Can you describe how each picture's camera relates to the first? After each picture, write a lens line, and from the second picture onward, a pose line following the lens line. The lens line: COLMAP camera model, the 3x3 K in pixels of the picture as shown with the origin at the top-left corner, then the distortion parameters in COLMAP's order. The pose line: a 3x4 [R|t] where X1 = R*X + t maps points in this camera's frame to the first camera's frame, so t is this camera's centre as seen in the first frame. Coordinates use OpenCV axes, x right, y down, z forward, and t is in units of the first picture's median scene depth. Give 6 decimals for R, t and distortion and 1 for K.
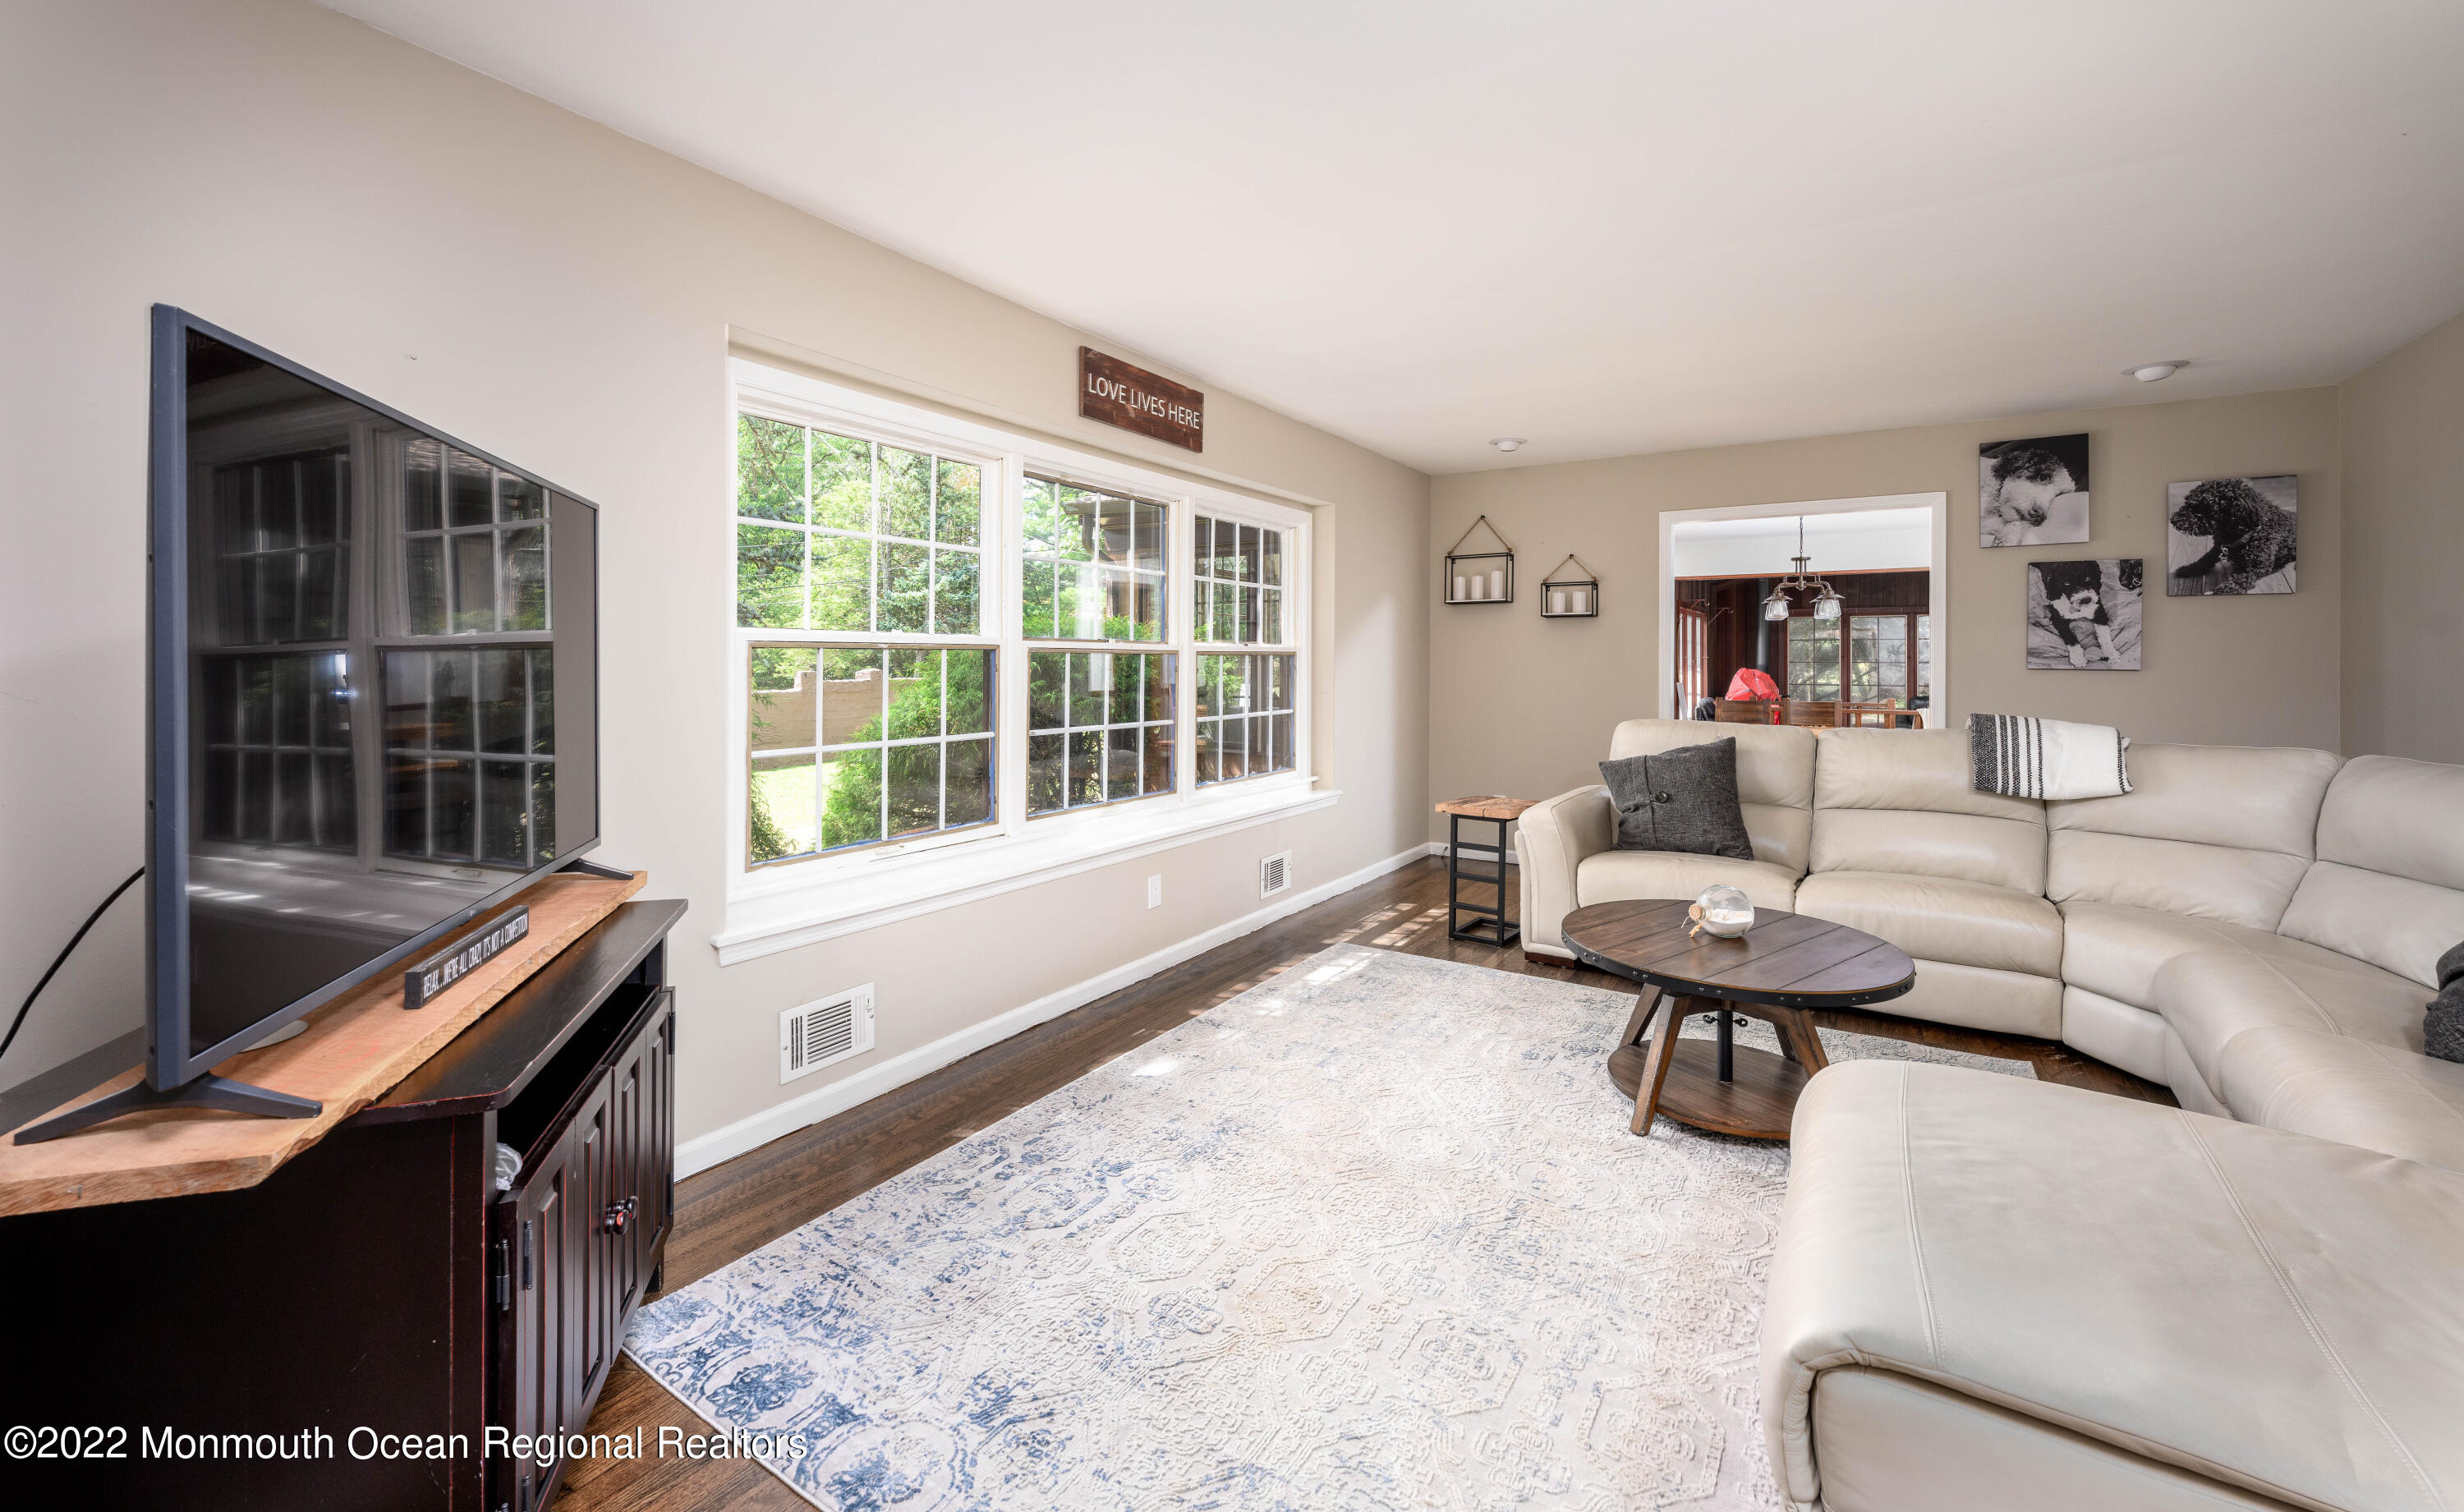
lens RADIAL K [[984.3, 0, 1243.0], [0, 984.3, 665.1], [0, 0, 1]] dist [0.000351, -0.000282]
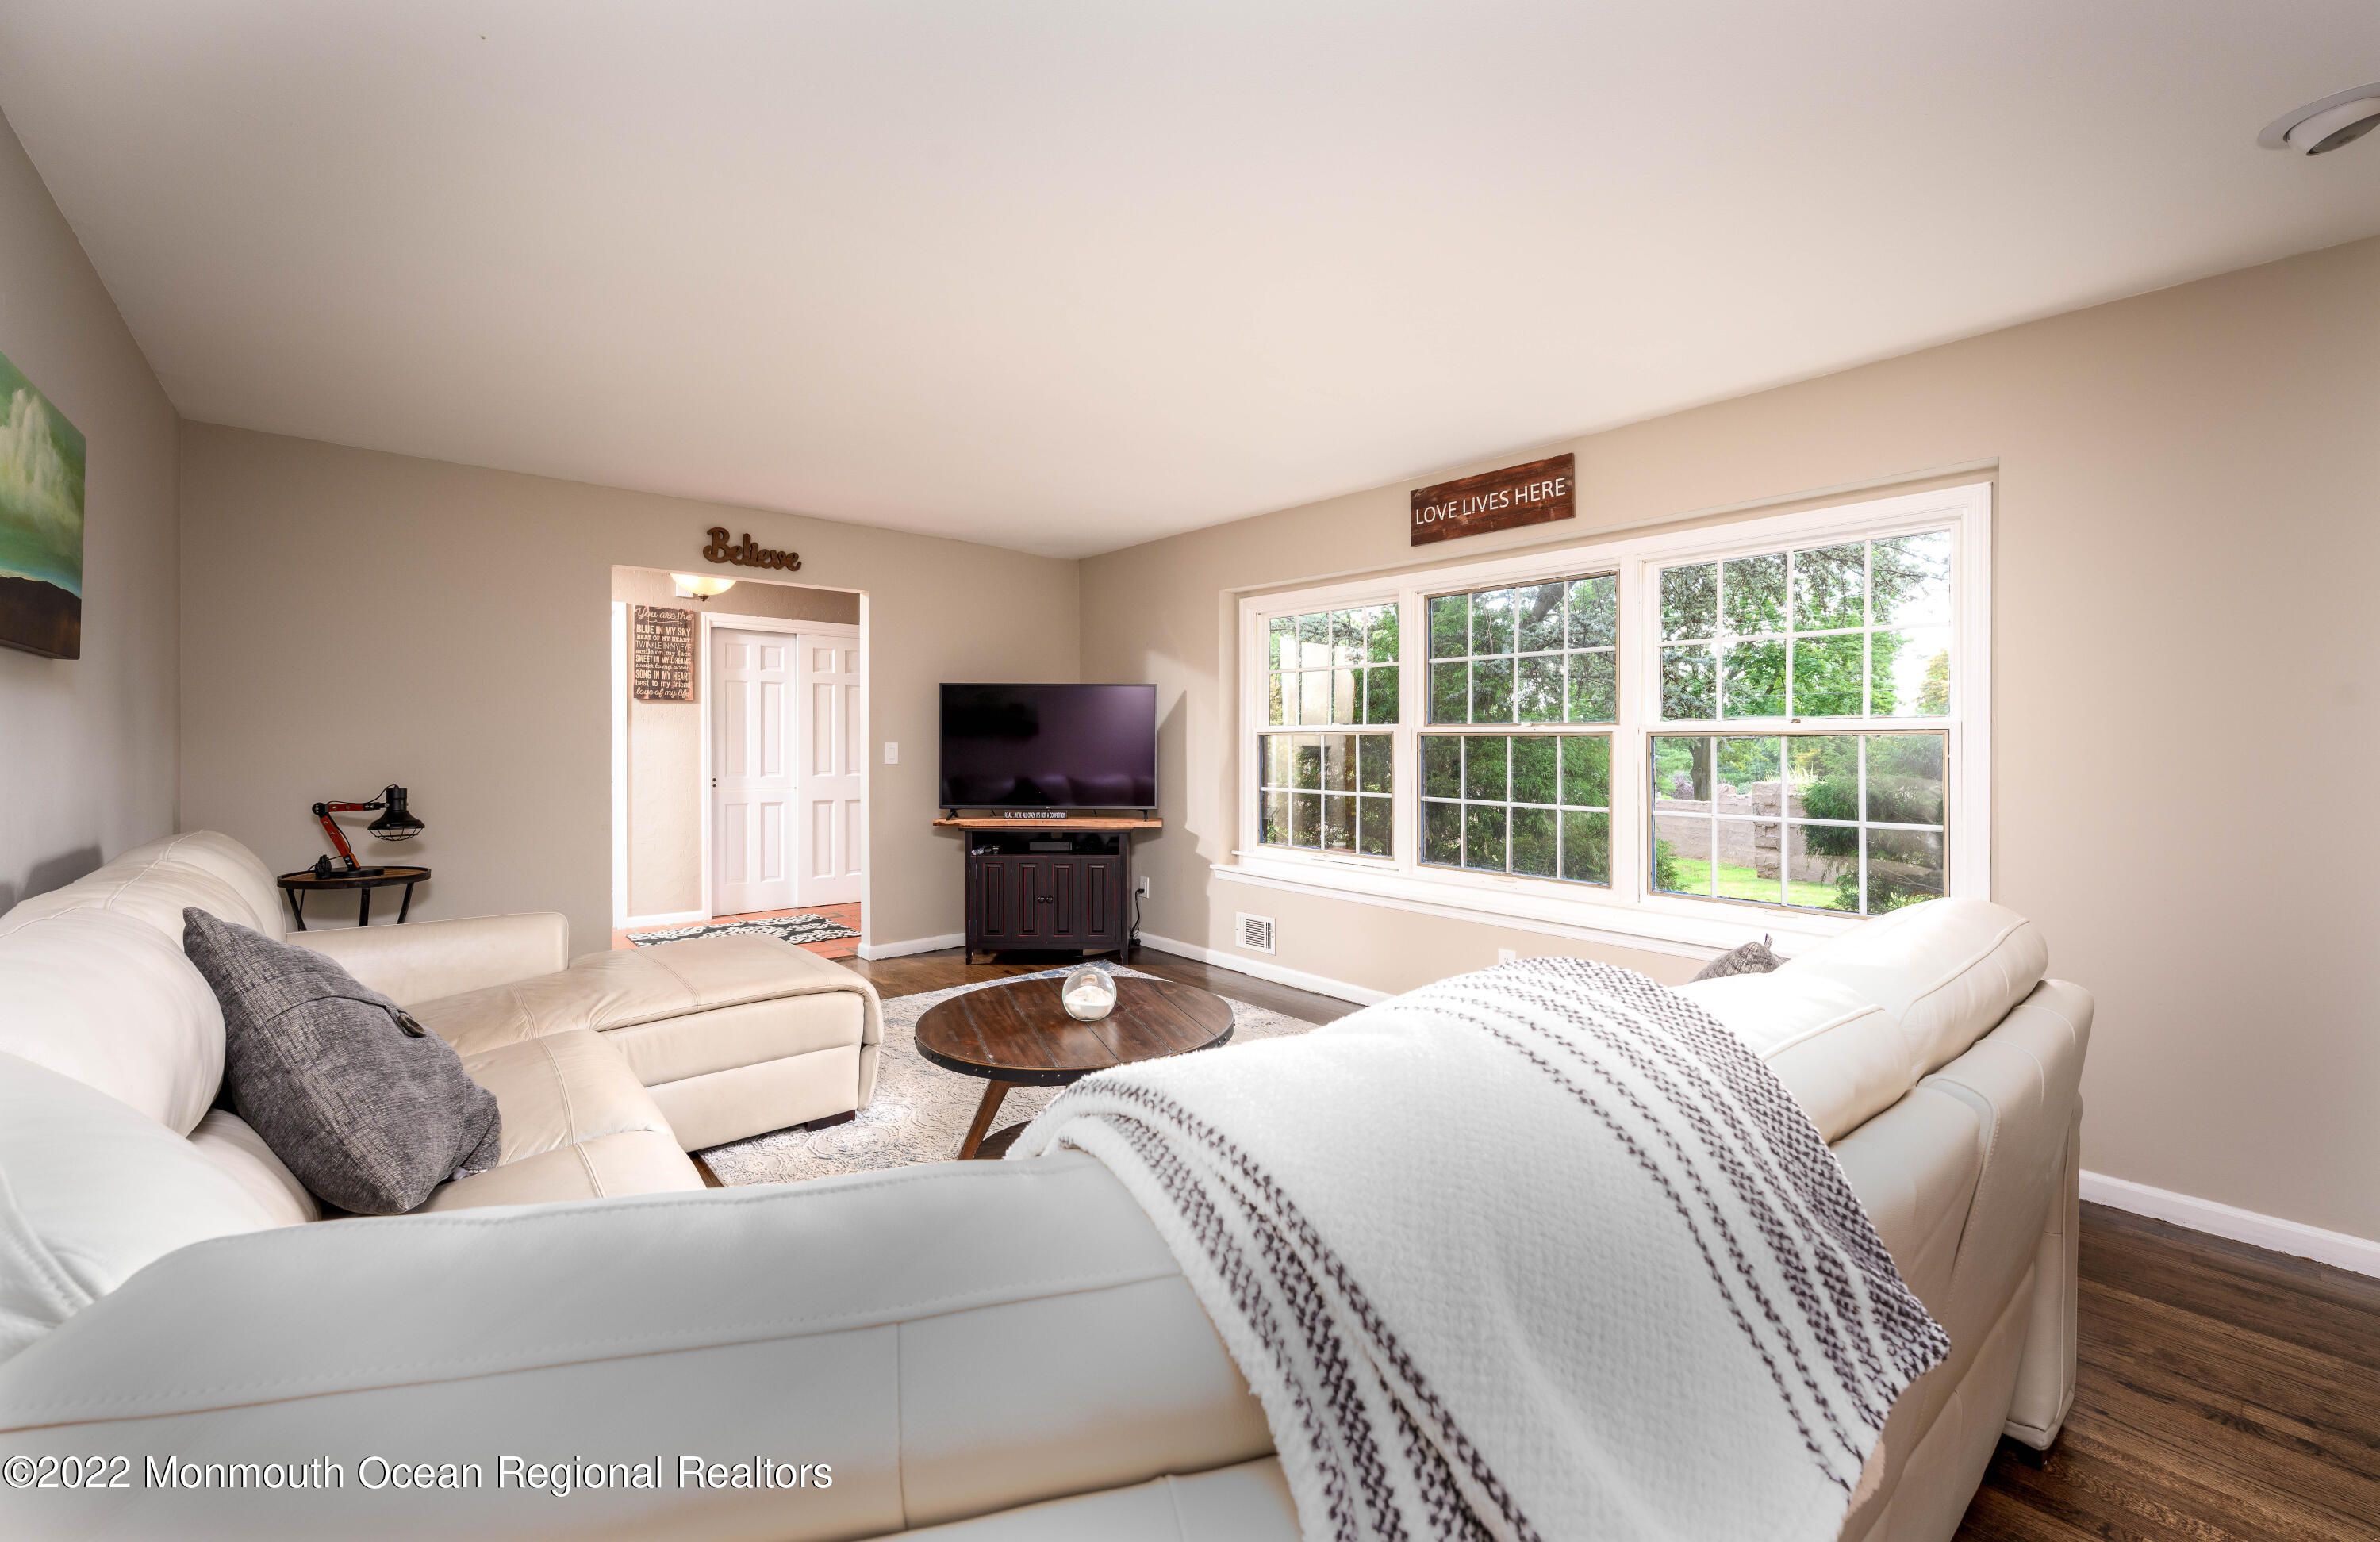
lens RADIAL K [[938.9, 0, 1187.5], [0, 938.9, 738.1], [0, 0, 1]] dist [0.001719, 0.000071]
pose [[-0.289066, -0.007469, -0.957280, 0.989931], [-0.014303, 0.999892, -0.003483, -0.001339], [0.957202, 0.012685, -0.289142, 1.002630]]
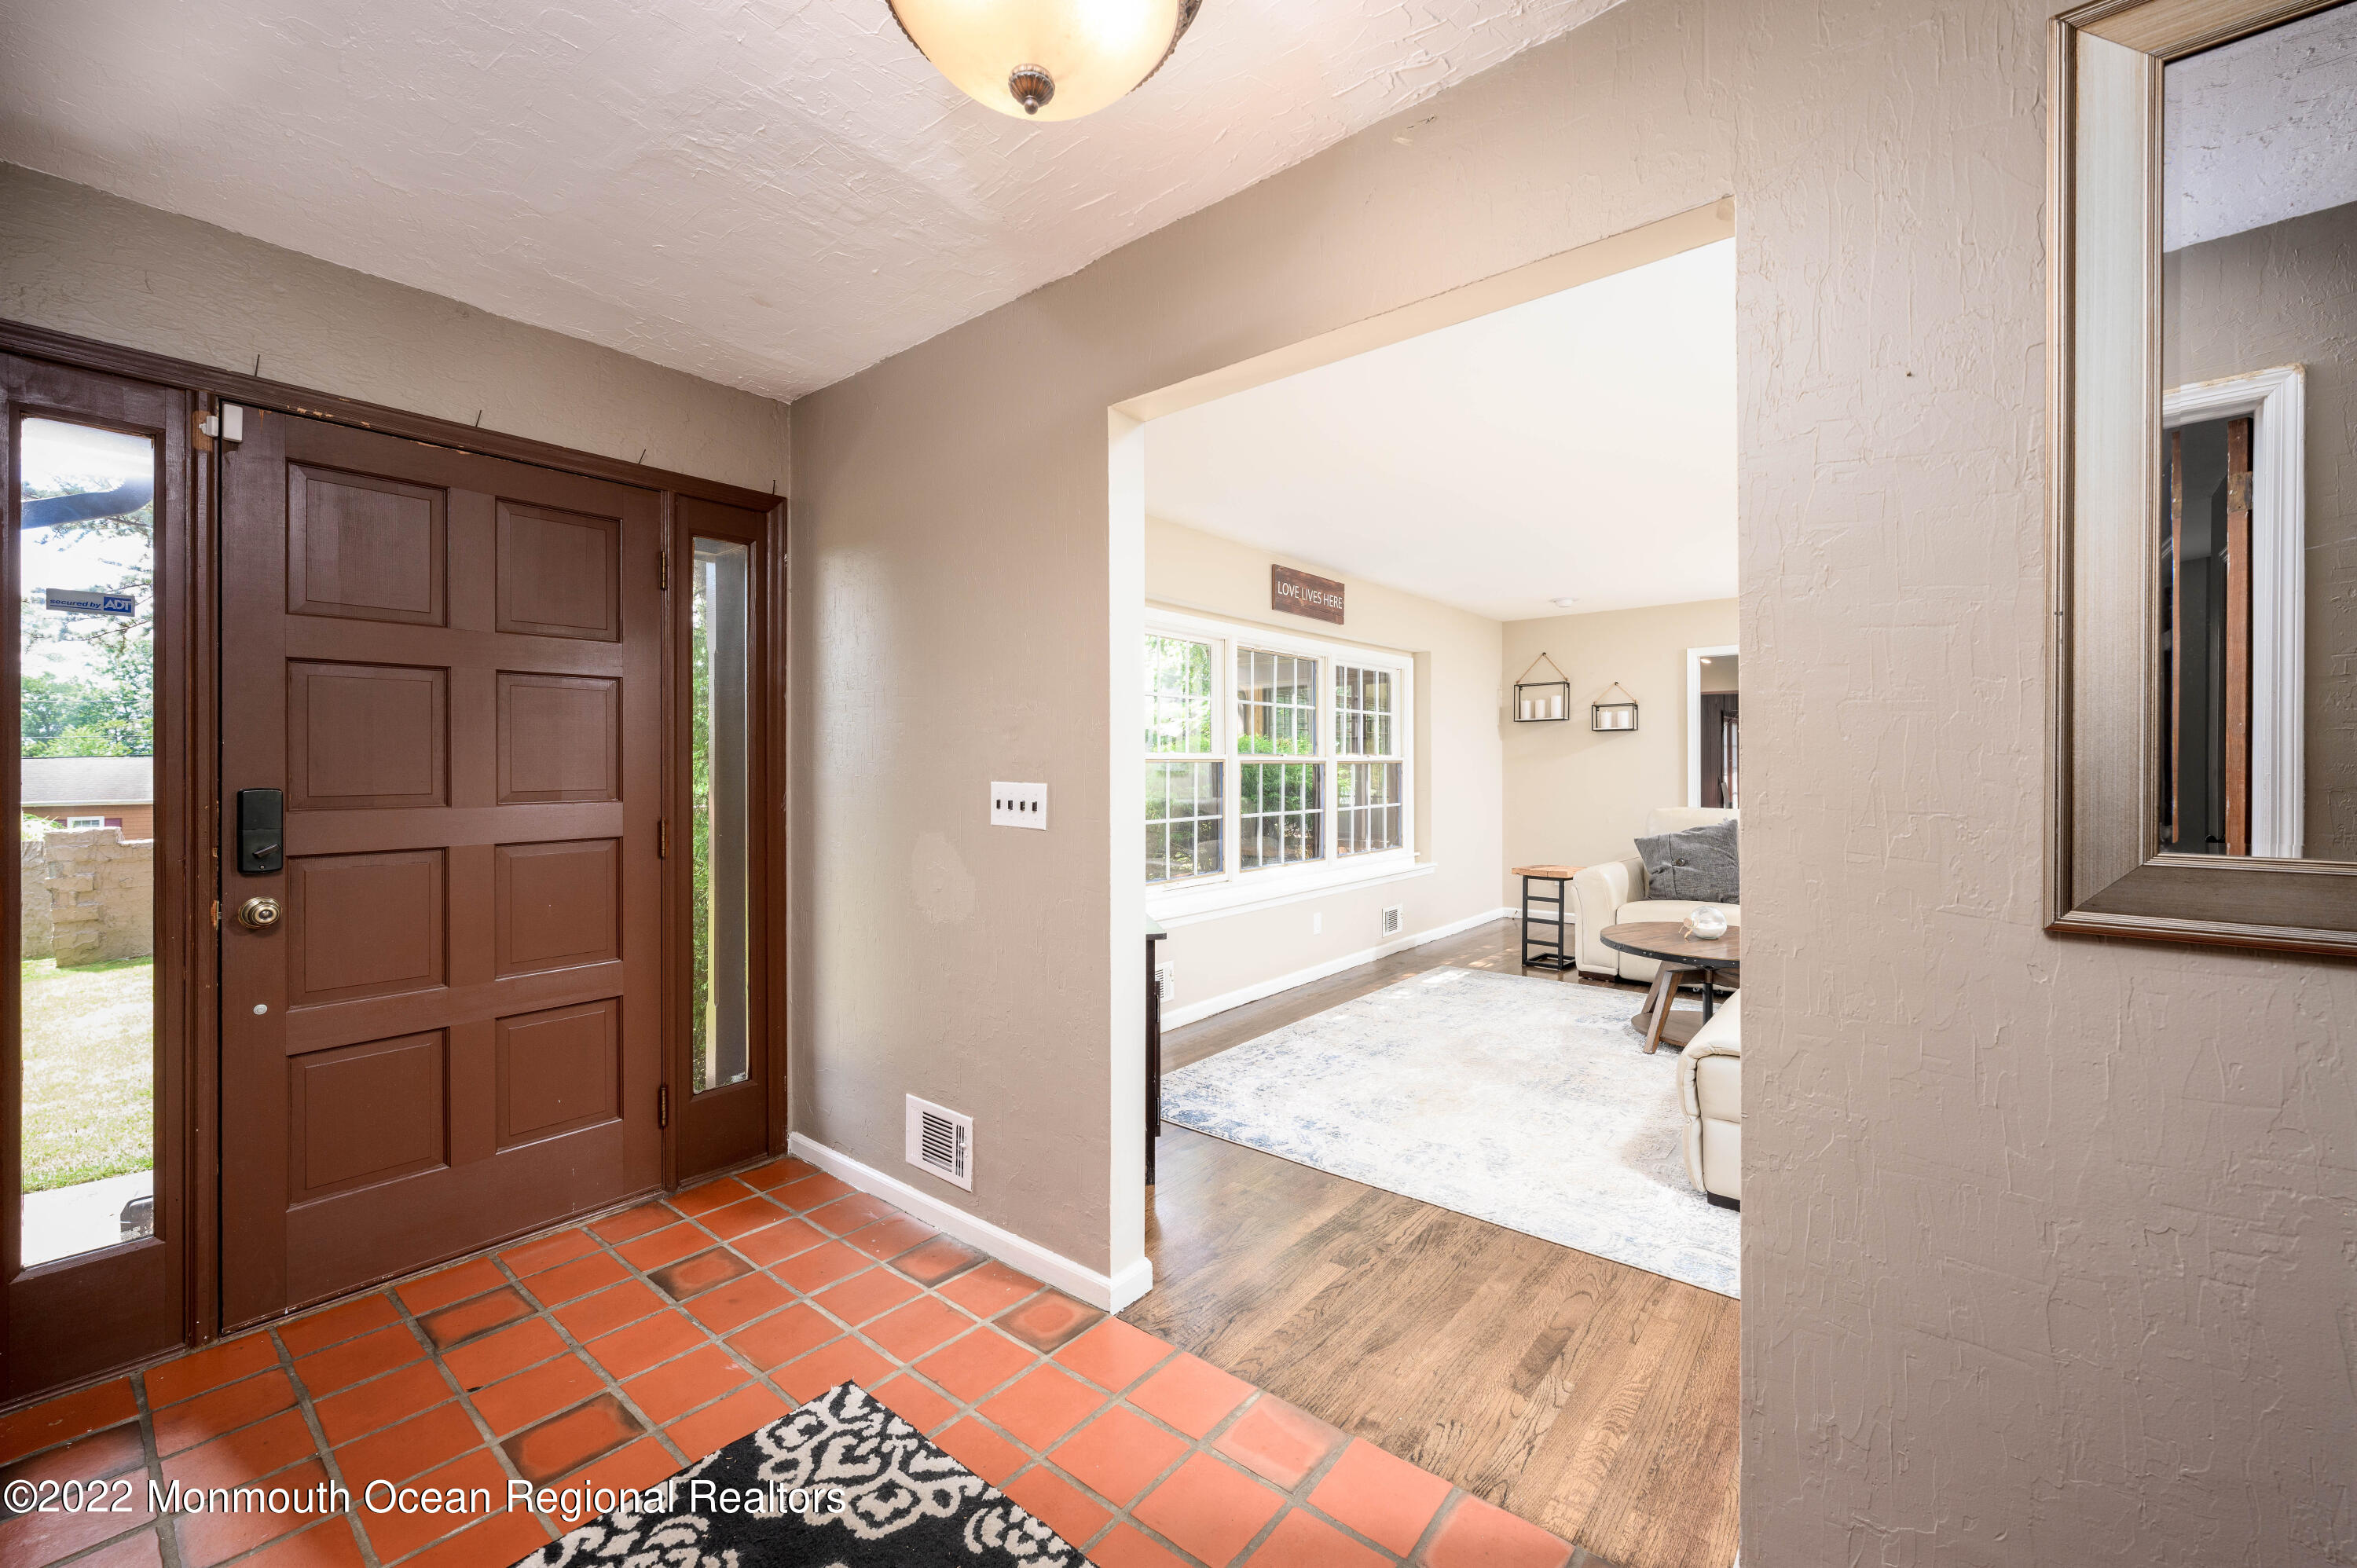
lens RADIAL K [[943.1, 0, 1178.9], [0, 943.1, 779.5], [0, 0, 1]] dist [-0.000137, -0.000103]
pose [[0.991682, -0.008732, -0.128413, -0.116334], [0.009631, 0.999933, 0.006383, 0.001336], [0.128349, -0.007566, 0.991700, -0.451304]]
